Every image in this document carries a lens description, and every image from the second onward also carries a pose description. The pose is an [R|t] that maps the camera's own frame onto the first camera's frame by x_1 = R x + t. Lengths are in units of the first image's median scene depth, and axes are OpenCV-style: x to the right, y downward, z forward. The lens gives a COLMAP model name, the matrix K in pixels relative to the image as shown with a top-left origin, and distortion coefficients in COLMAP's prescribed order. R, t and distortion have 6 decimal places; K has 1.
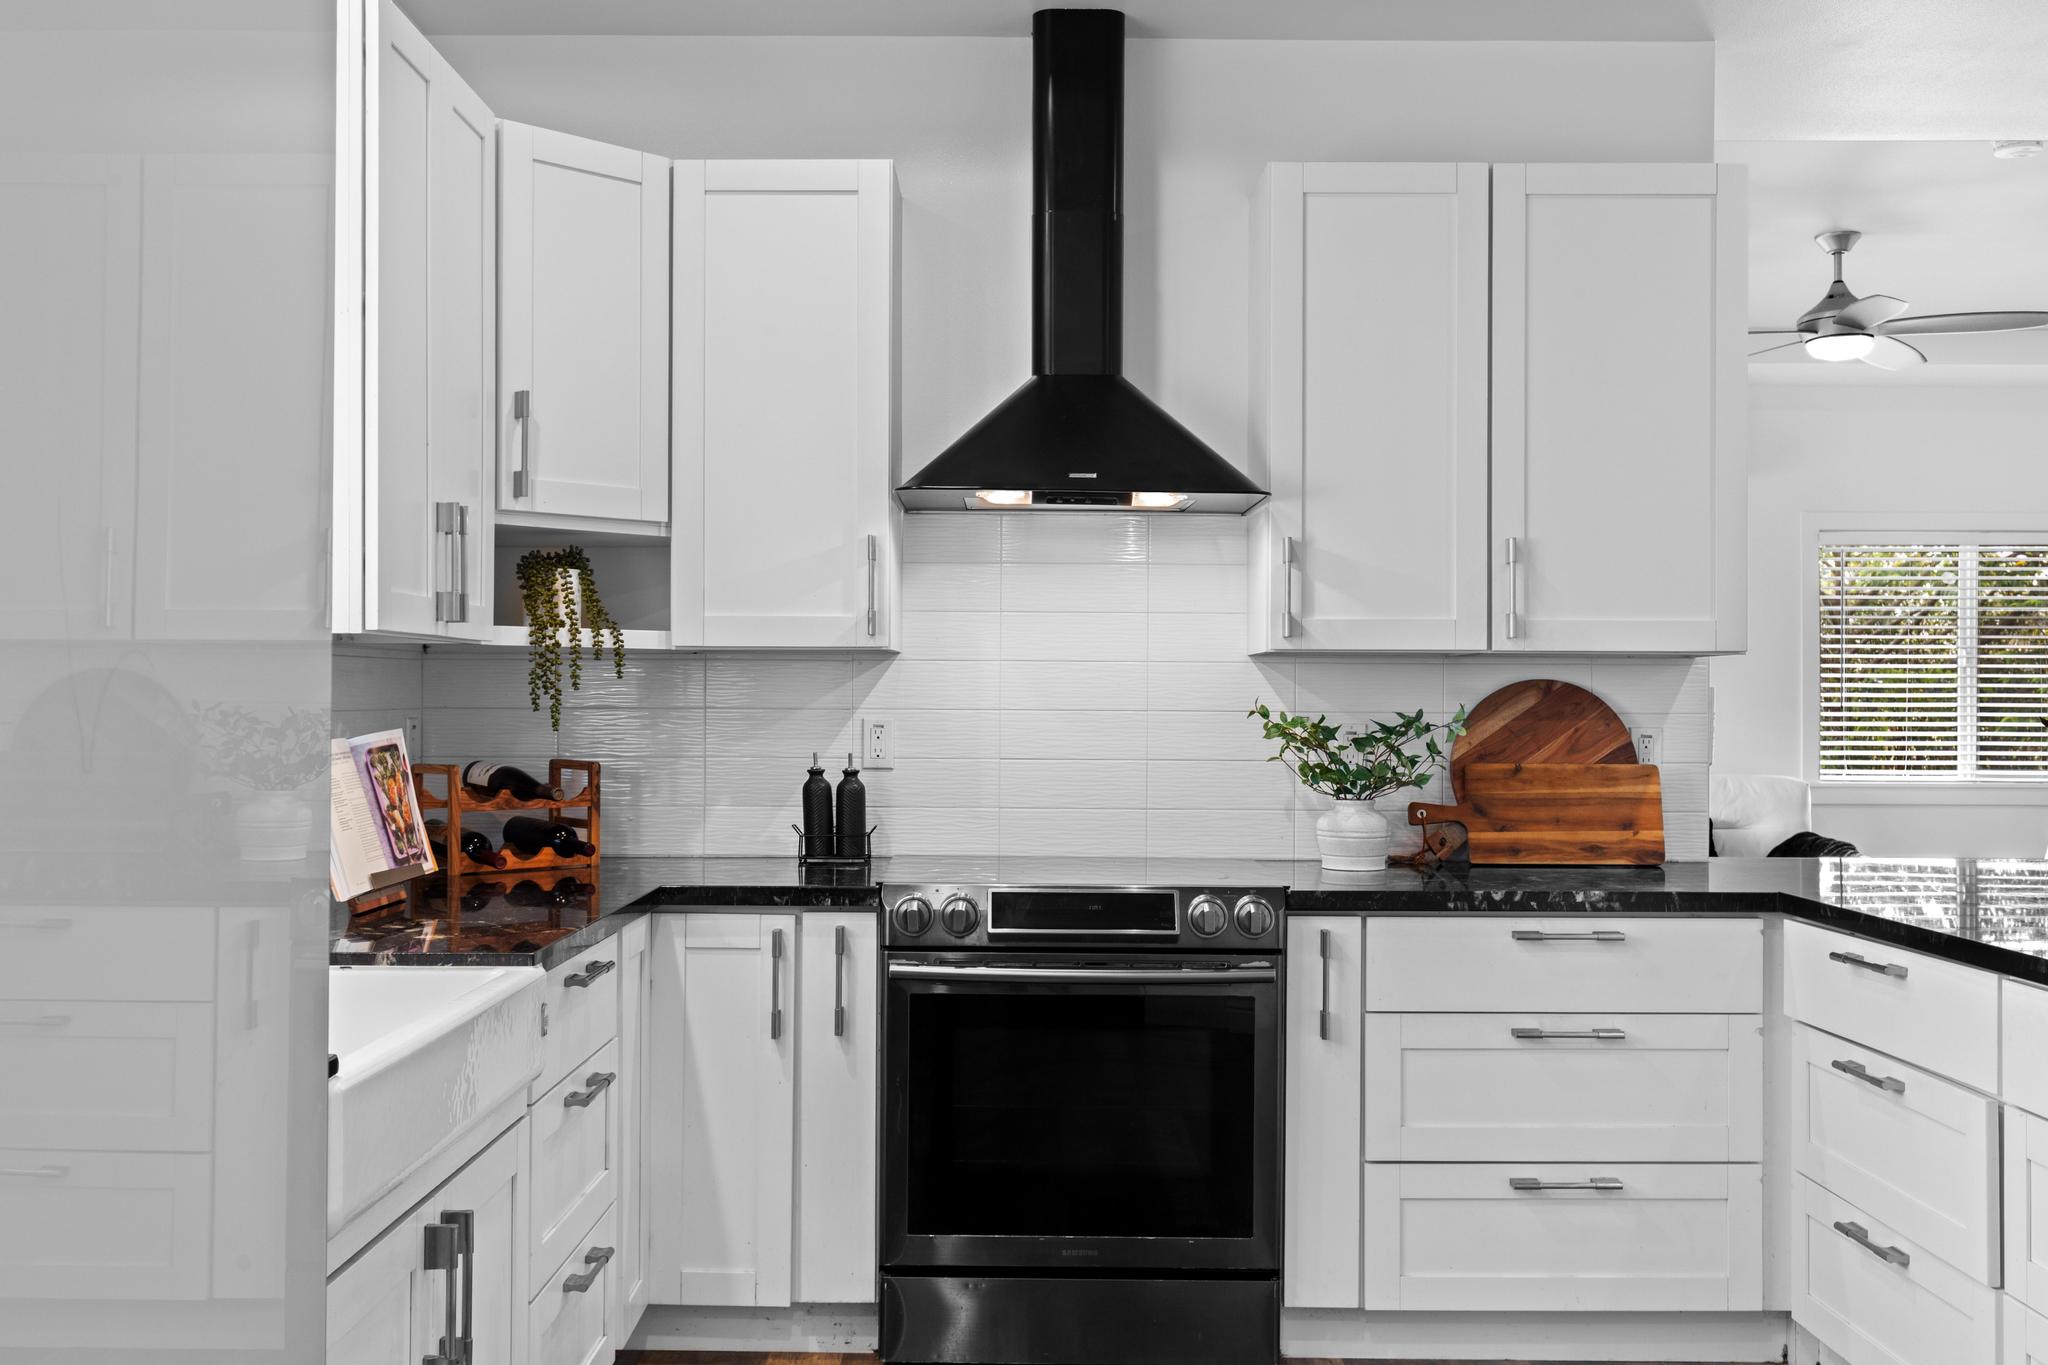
lens RADIAL K [[1970.1, 0, 1001.0], [0, 1970.1, 692.0], [0, 0, 1]] dist [0.009558, 0.000000]
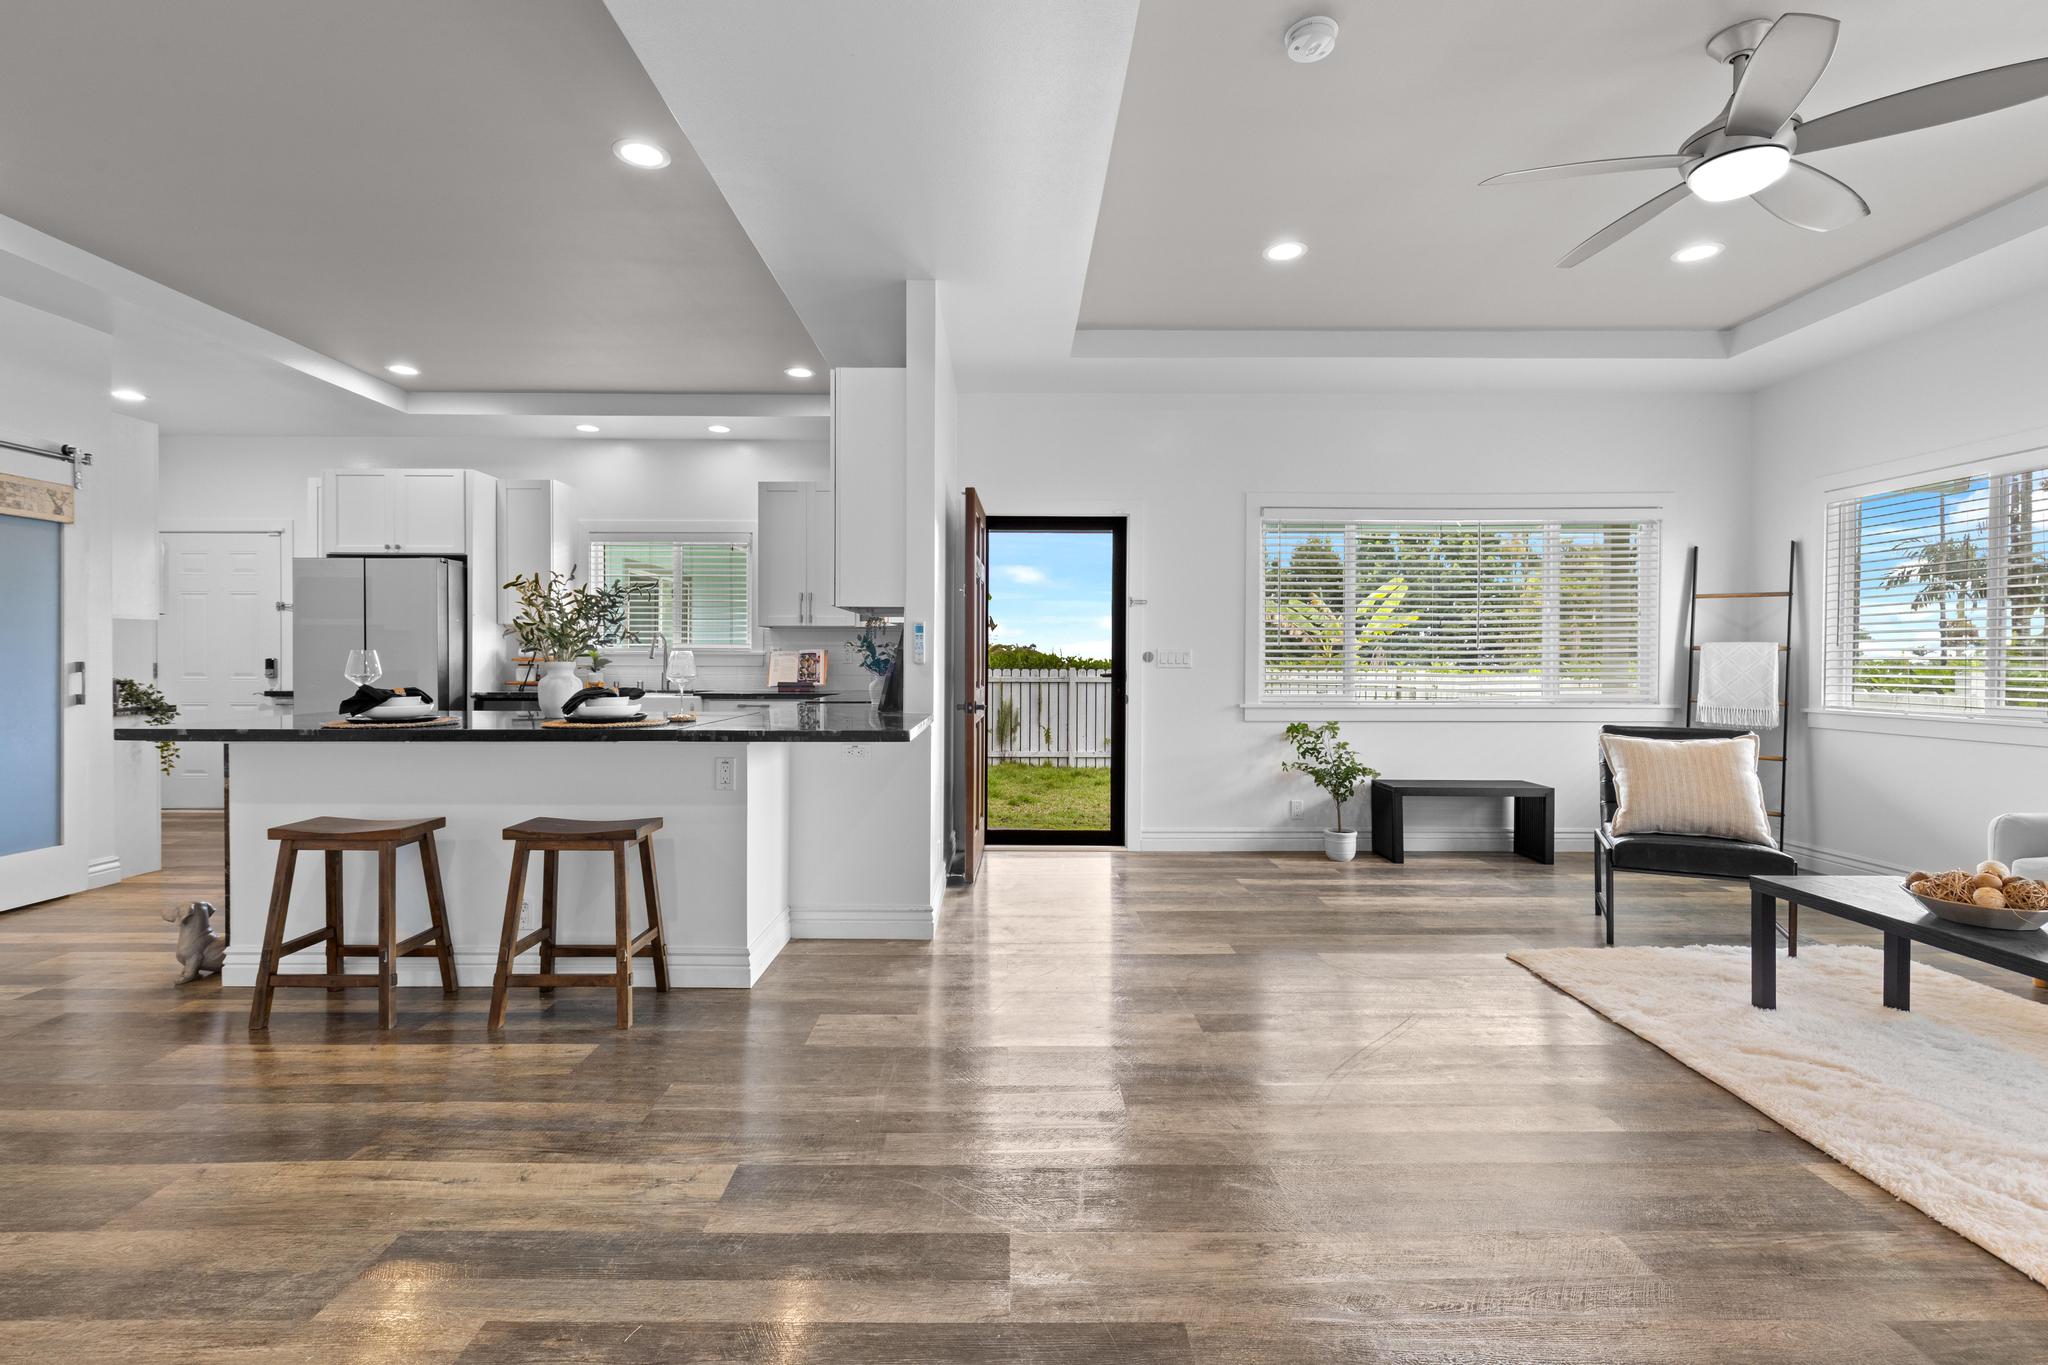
lens RADIAL K [[925.6, 0, 1016.2], [0, 925.6, 664.0], [0, 0, 1]] dist [0.007422, -0.002126]
pose [[0.006752, 0.000396, -0.999977, 1.368650], [-0.002415, 0.999997, 0.000380, 0.041260], [0.999974, 0.002412, 0.006753, 1.203935]]
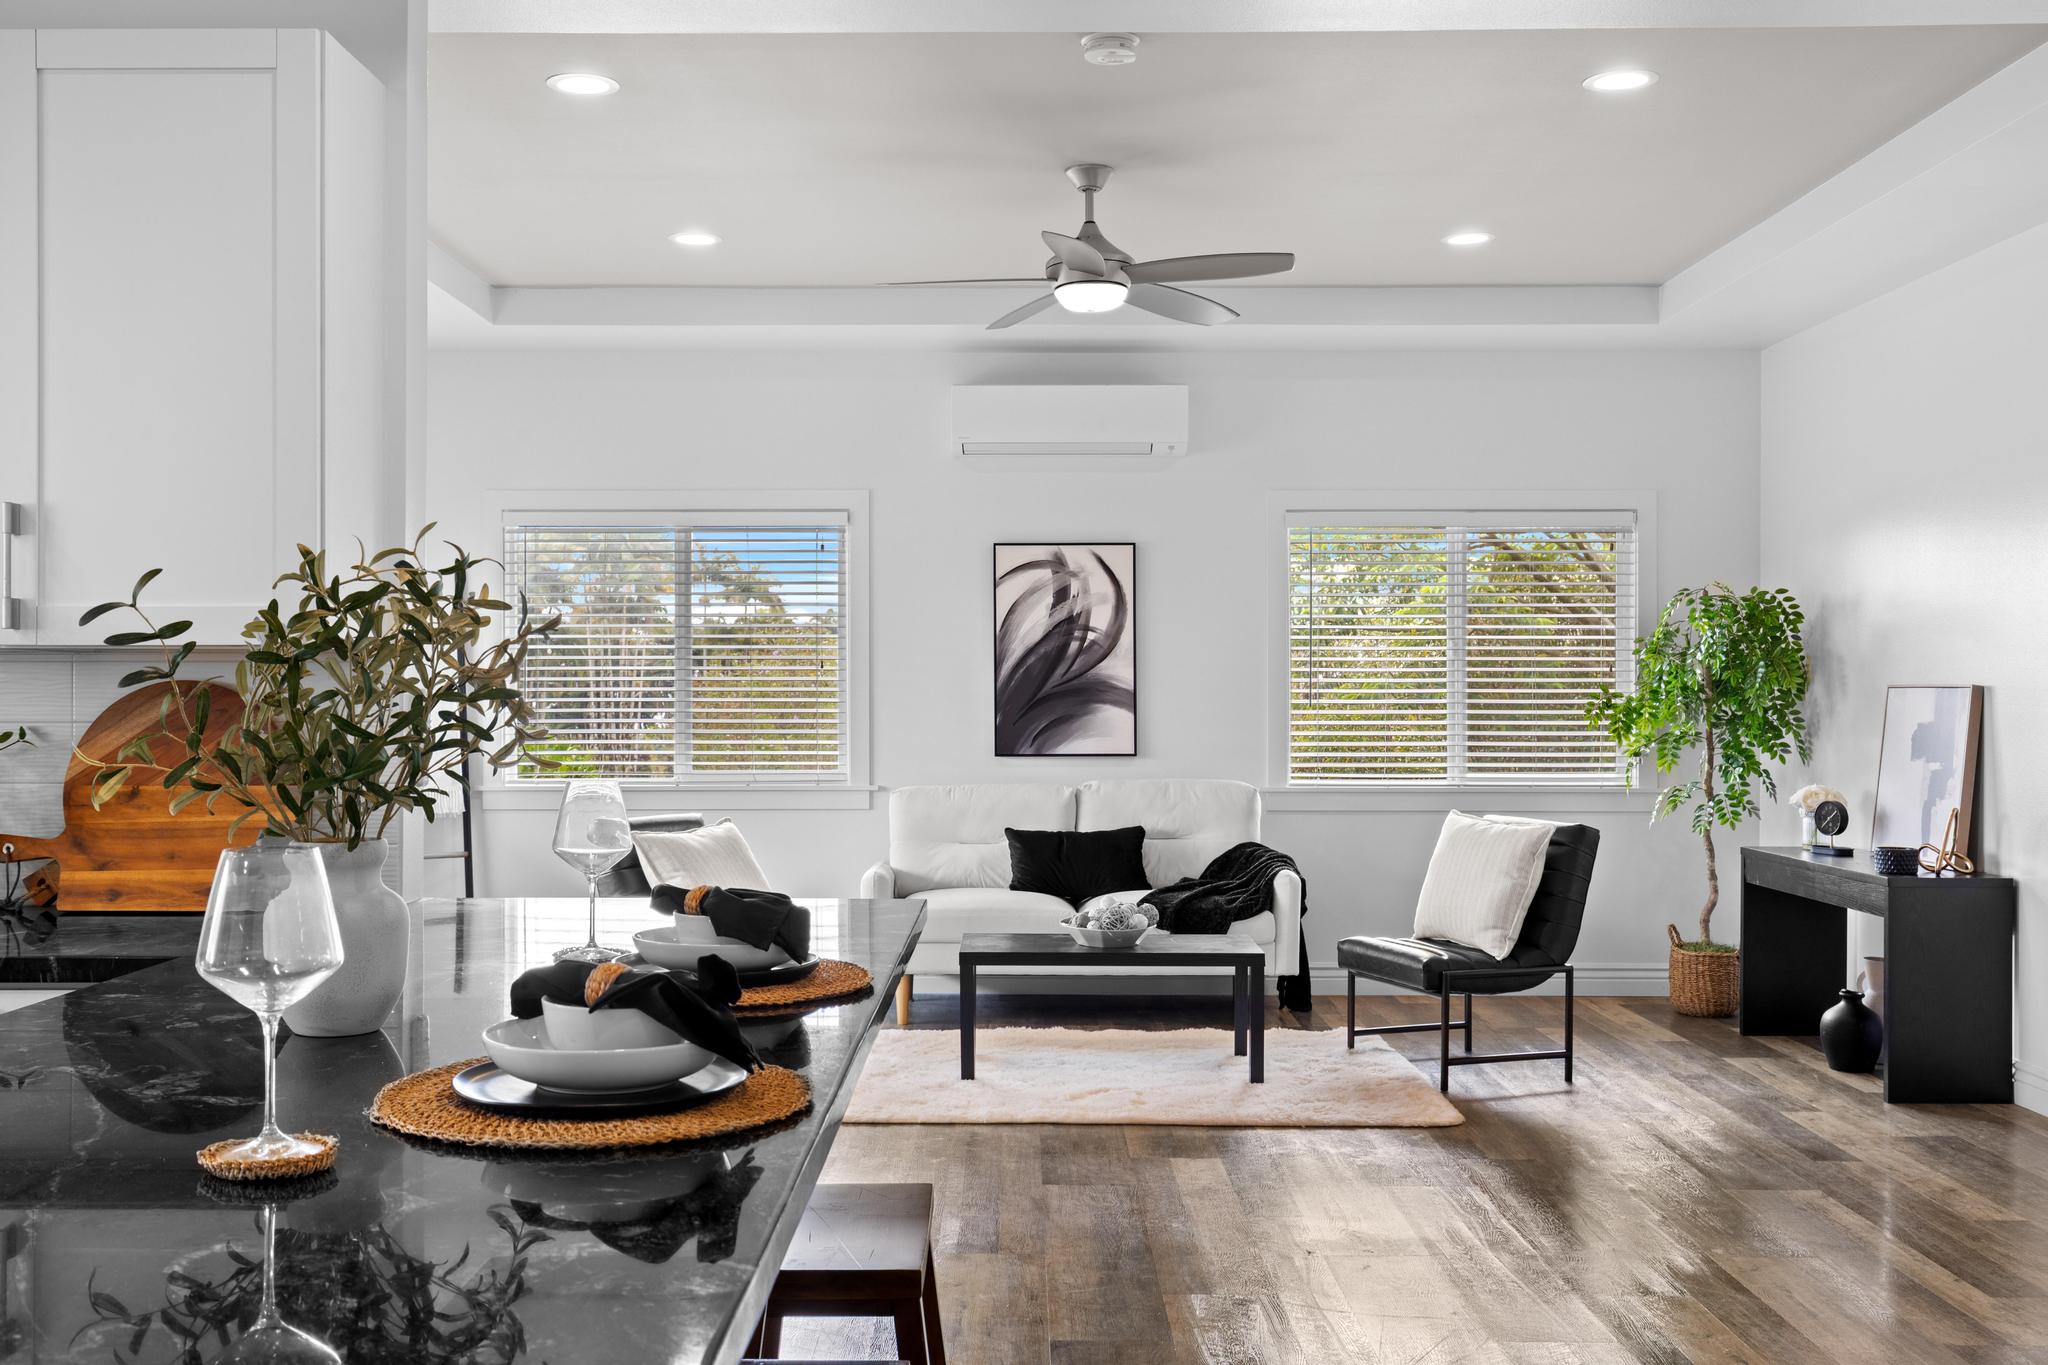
lens RADIAL K [[1970.1, 0, 1001.9], [0, 1970.1, 672.7], [0, 0, 1]] dist [0.009558, 0.000000]
pose [[0.999971, -0.005649, -0.005149, 0.662802], [0.005609, 0.999954, -0.007740, -0.001434], [0.005192, 0.007711, 0.999957, 0.211630]]
